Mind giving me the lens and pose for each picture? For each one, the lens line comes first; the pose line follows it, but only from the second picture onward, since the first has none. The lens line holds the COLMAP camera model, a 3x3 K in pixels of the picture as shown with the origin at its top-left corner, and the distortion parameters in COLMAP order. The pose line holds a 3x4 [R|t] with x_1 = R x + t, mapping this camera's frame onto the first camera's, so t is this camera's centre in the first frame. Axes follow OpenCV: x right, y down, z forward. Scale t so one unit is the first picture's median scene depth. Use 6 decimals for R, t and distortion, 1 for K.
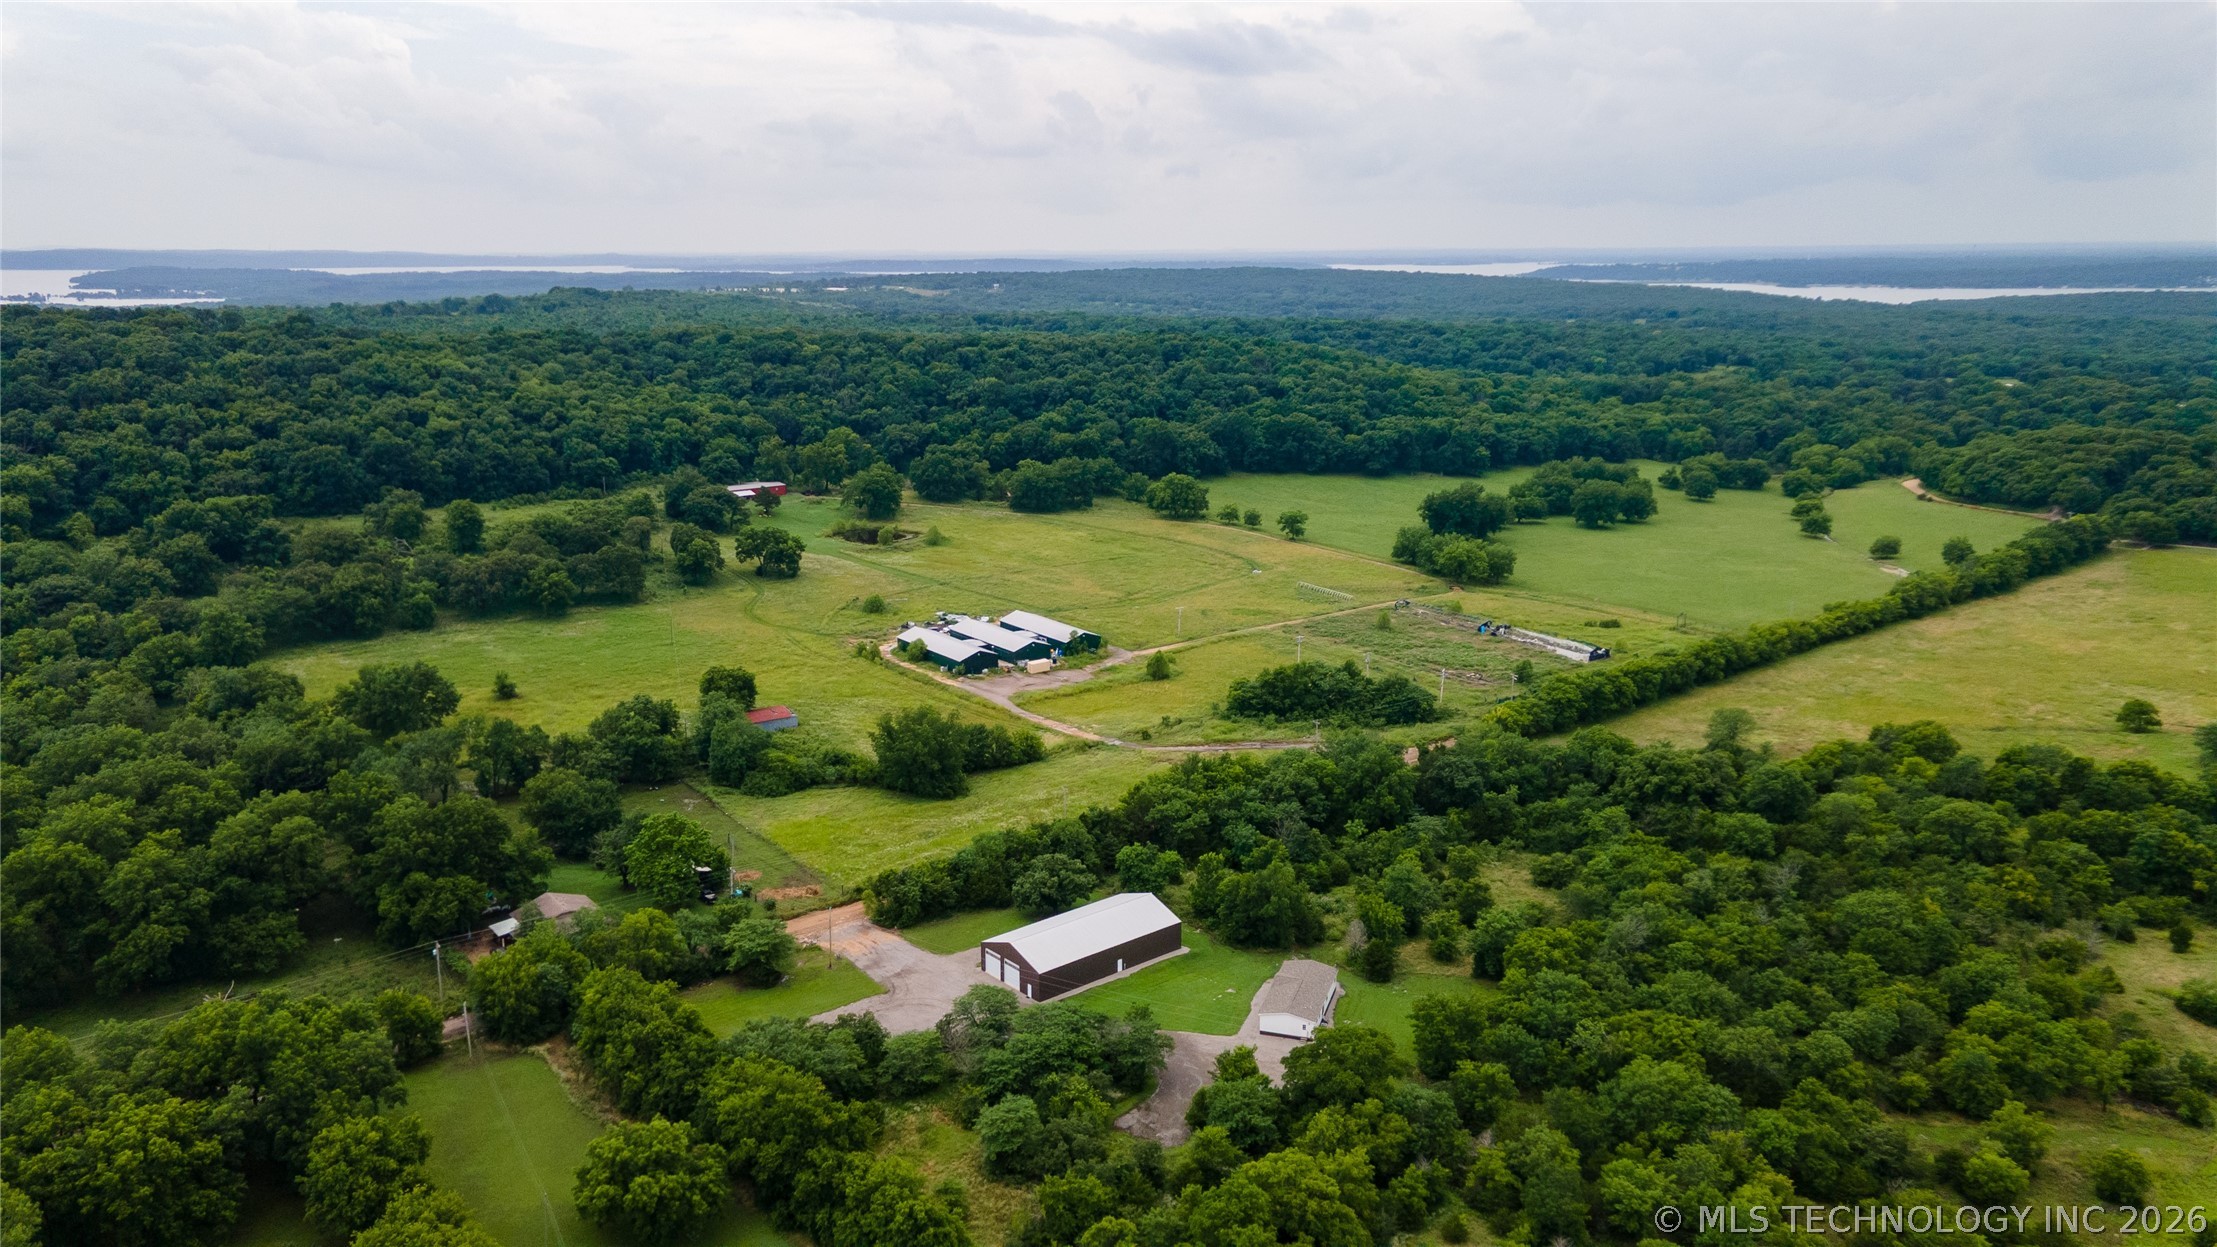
lens RADIAL K [[1604.9, 0, 1088.3], [0, 1604.9, 611.6], [0, 0, 1]] dist [0.039053, 0.024377]
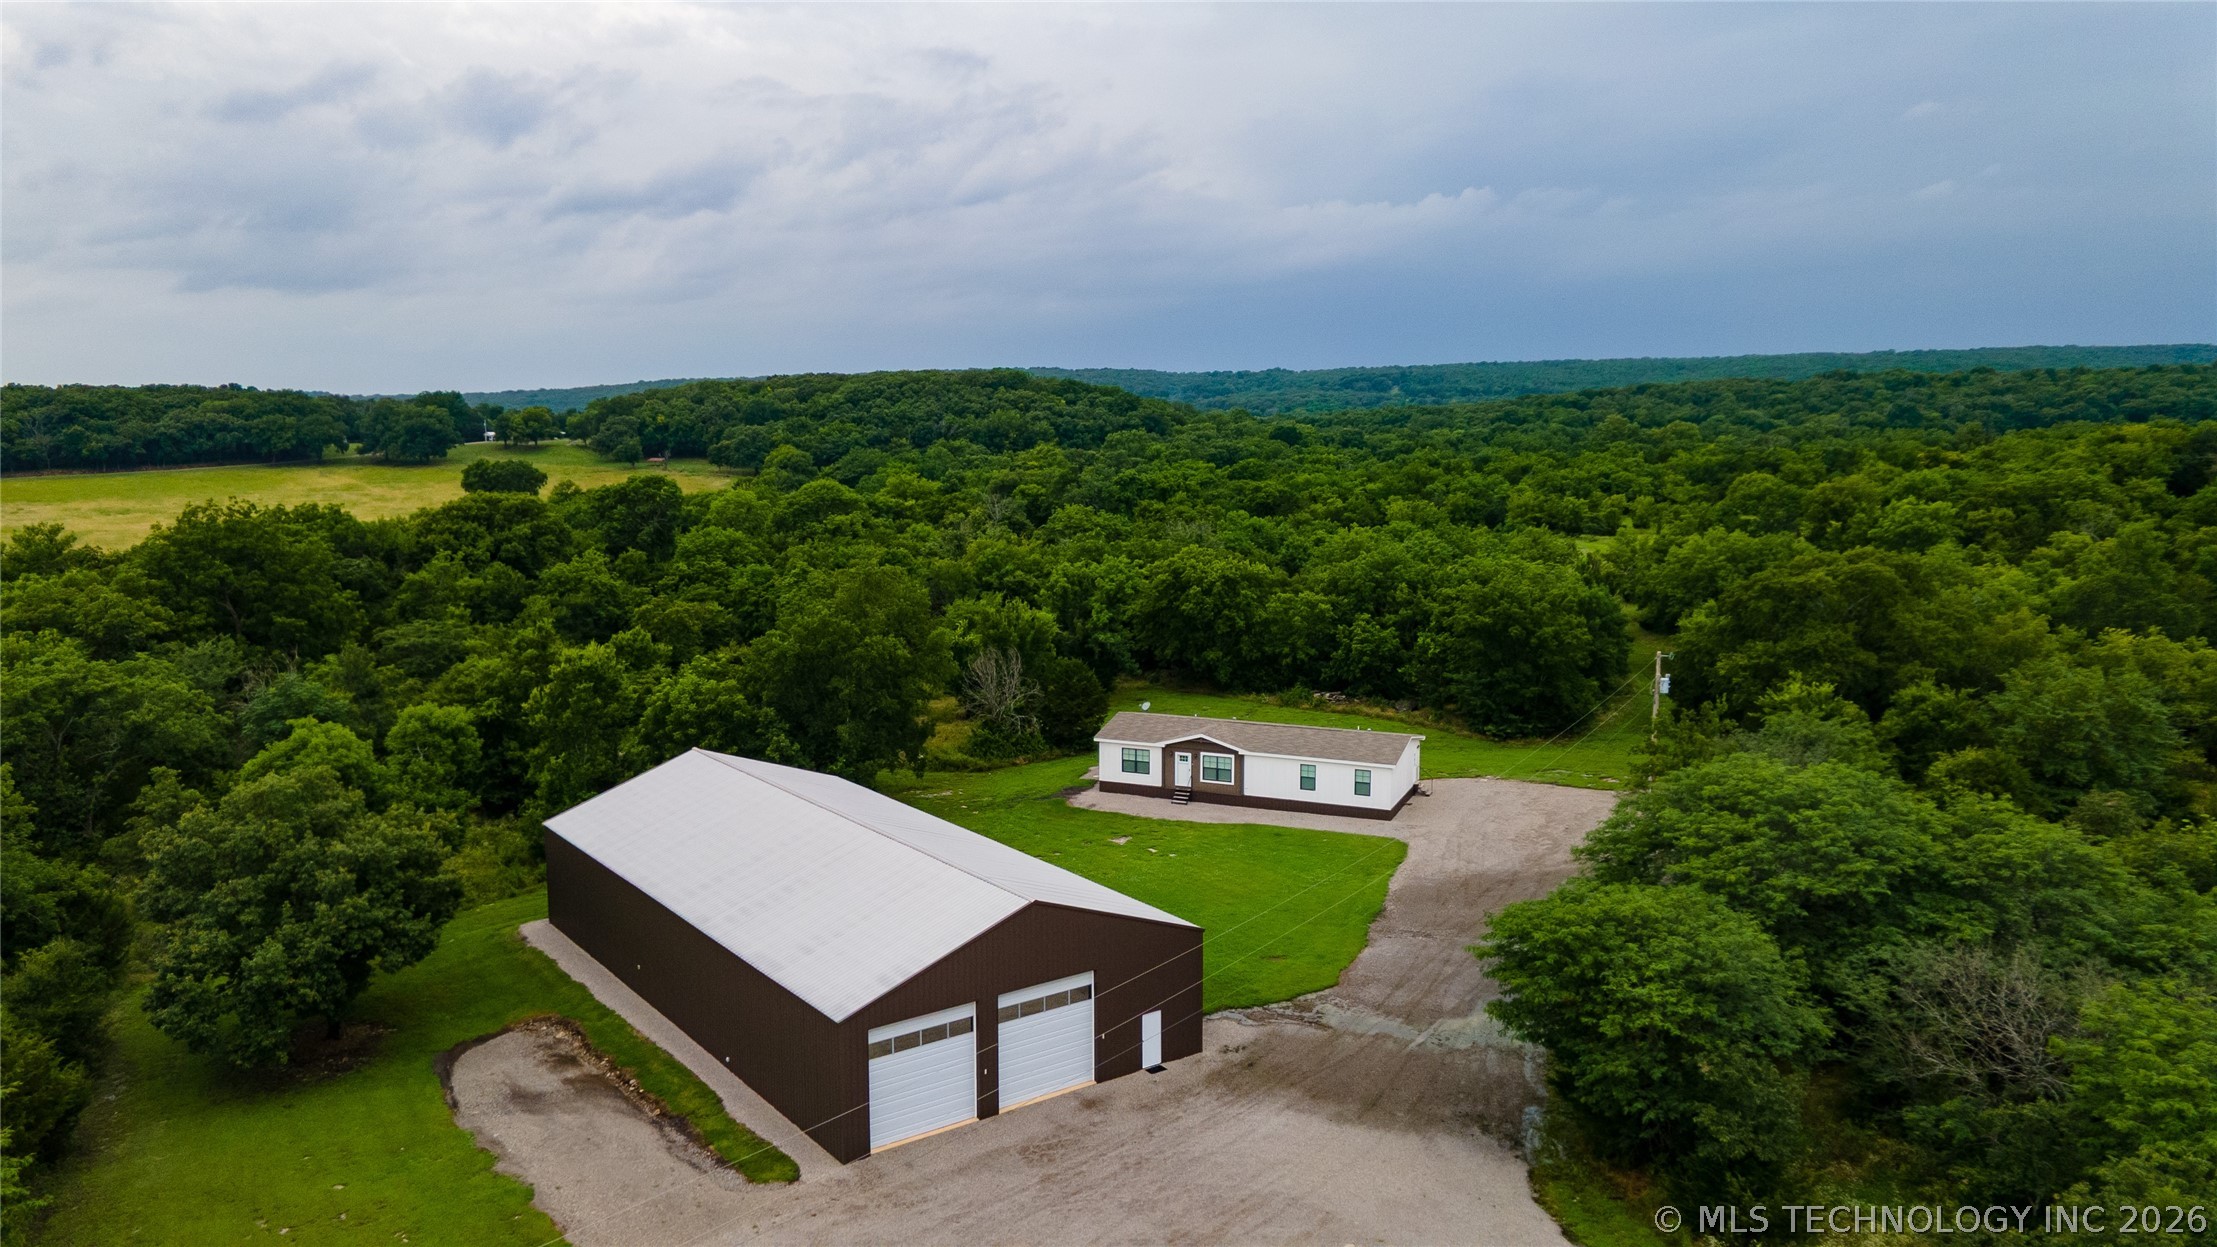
lens RADIAL K [[1604.9, 0, 1089.1], [0, 1604.9, 623.7], [0, 0, 1]] dist [0.039053, 0.024377]
pose [[0.073229, -0.138172, 0.987697, -0.127798], [0.224677, 0.967183, 0.118645, 0.070717], [-0.971678, 0.213224, 0.101870, 0.470661]]
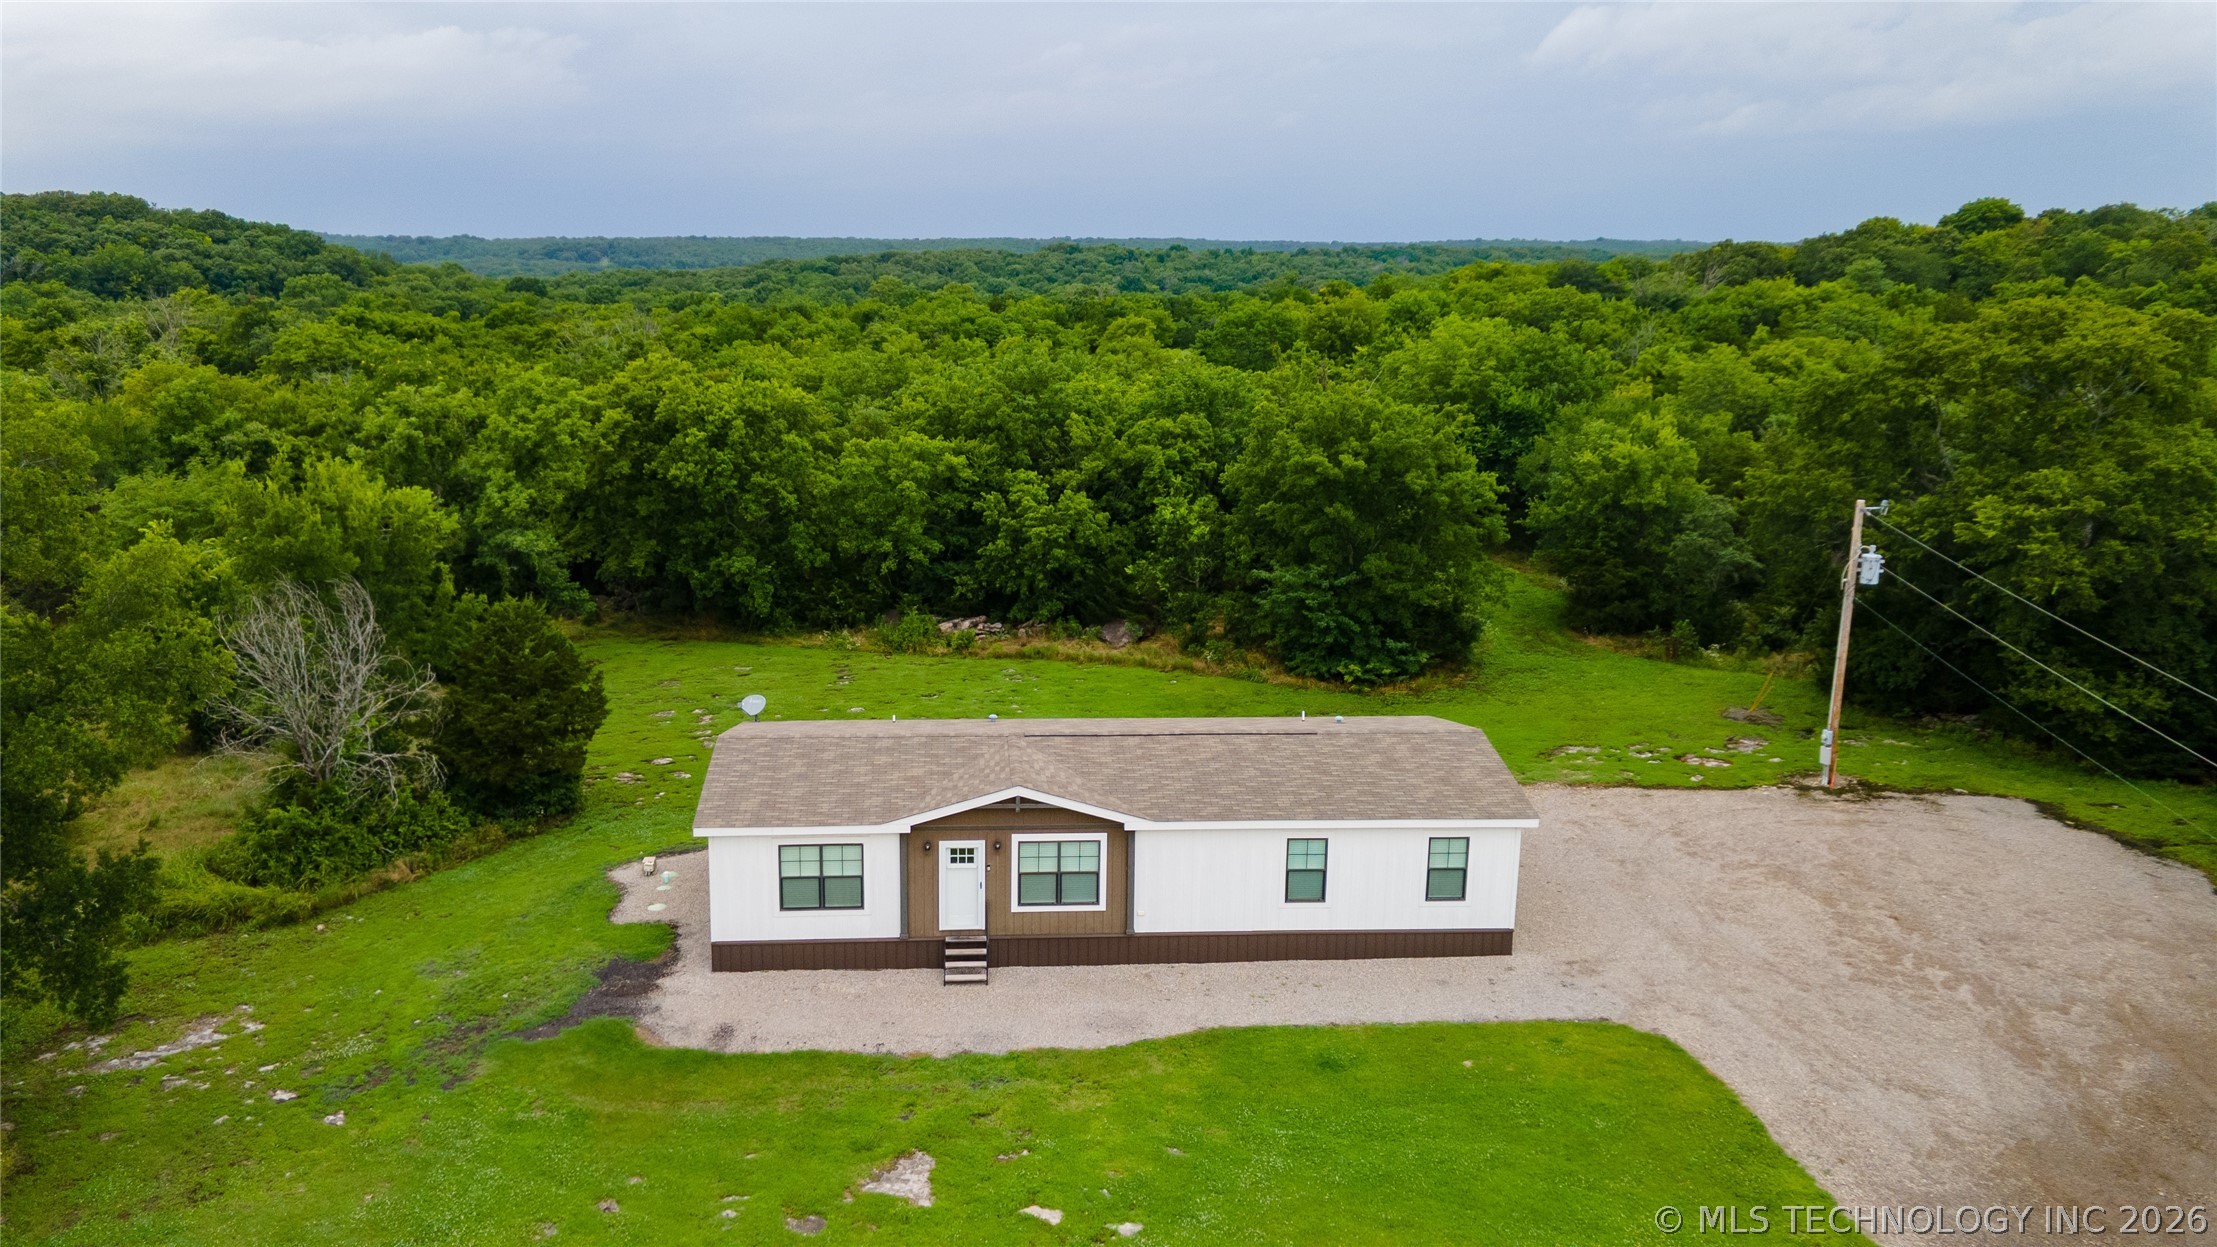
lens RADIAL K [[1604.9, 0, 1090.5], [0, 1604.9, 617.3], [0, 0, 1]] dist [0.039053, 0.024377]
pose [[-0.397101, -0.190332, 0.897822, -0.005293], [0.192613, 0.939190, 0.284293, 0.082617], [-0.897336, 0.285825, -0.336293, 0.497845]]
